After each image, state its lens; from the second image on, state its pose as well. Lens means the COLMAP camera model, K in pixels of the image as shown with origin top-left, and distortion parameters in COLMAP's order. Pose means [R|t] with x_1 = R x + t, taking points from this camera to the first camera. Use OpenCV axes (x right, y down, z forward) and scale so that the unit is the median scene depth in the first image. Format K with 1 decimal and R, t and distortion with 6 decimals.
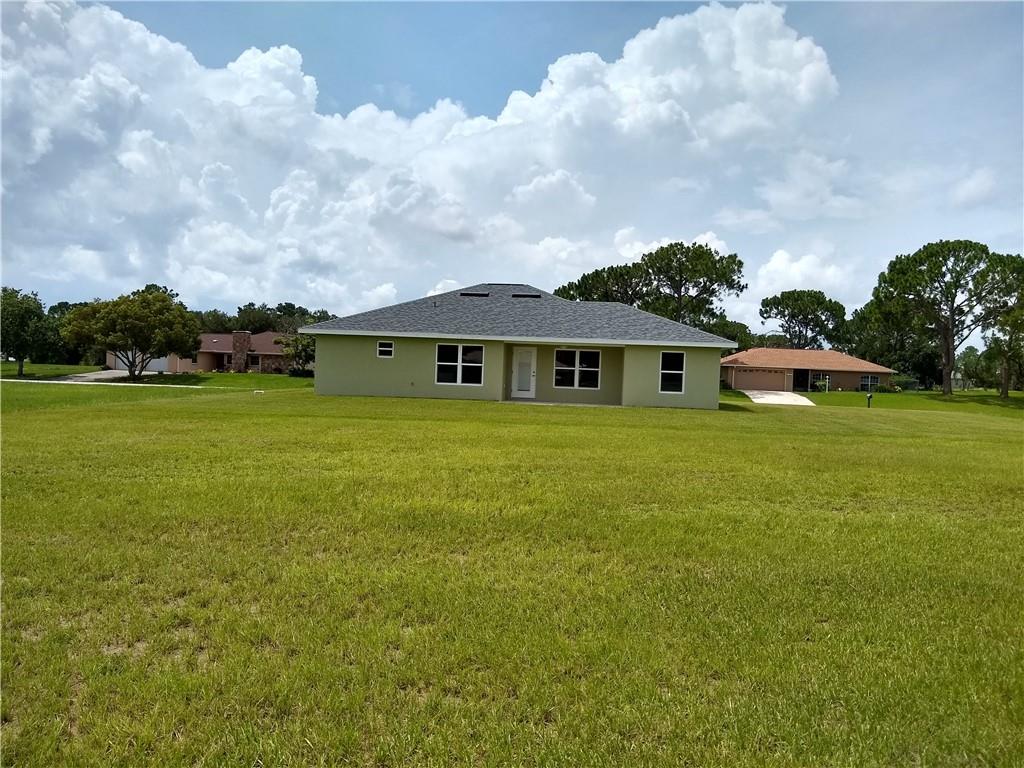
lens RADIAL K [[787.9, 0, 513.6], [0, 787.9, 402.0], [0, 0, 1]] dist [0.004194, -0.001897]
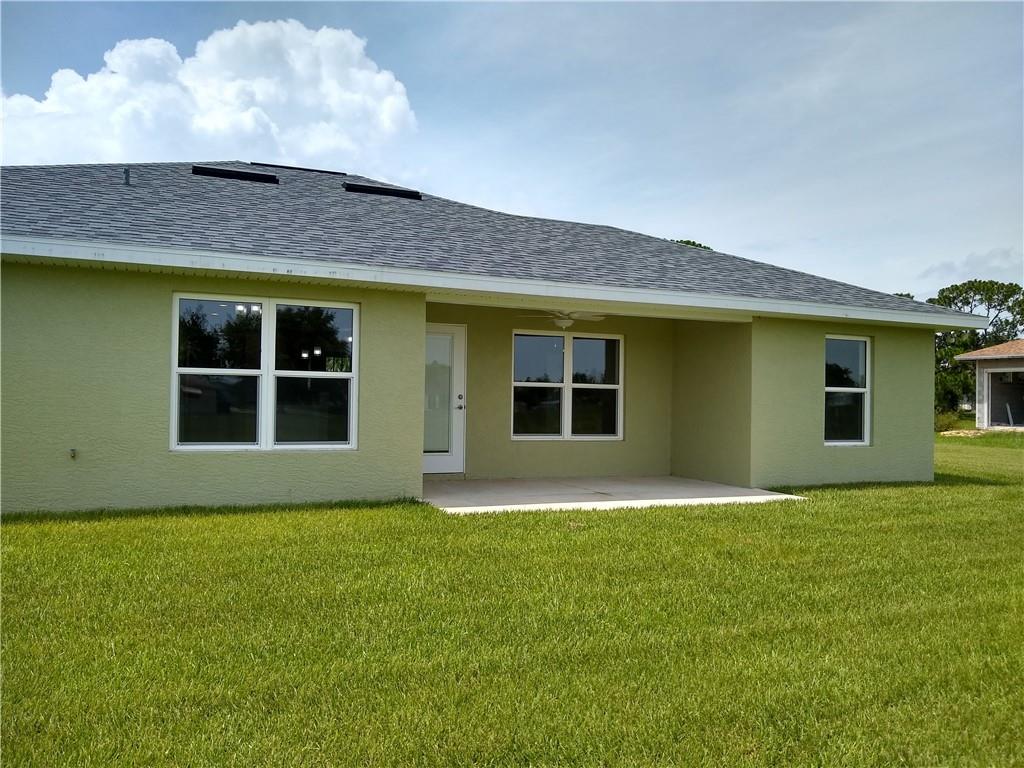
lens RADIAL K [[787.9, 0, 513.6], [0, 787.9, 402.0], [0, 0, 1]] dist [0.004194, -0.001897]
pose [[0.872820, -0.020613, 0.487607, -0.122113], [0.031485, 0.999405, -0.014110, -0.029976], [-0.487026, 0.027667, 0.872949, 0.687350]]
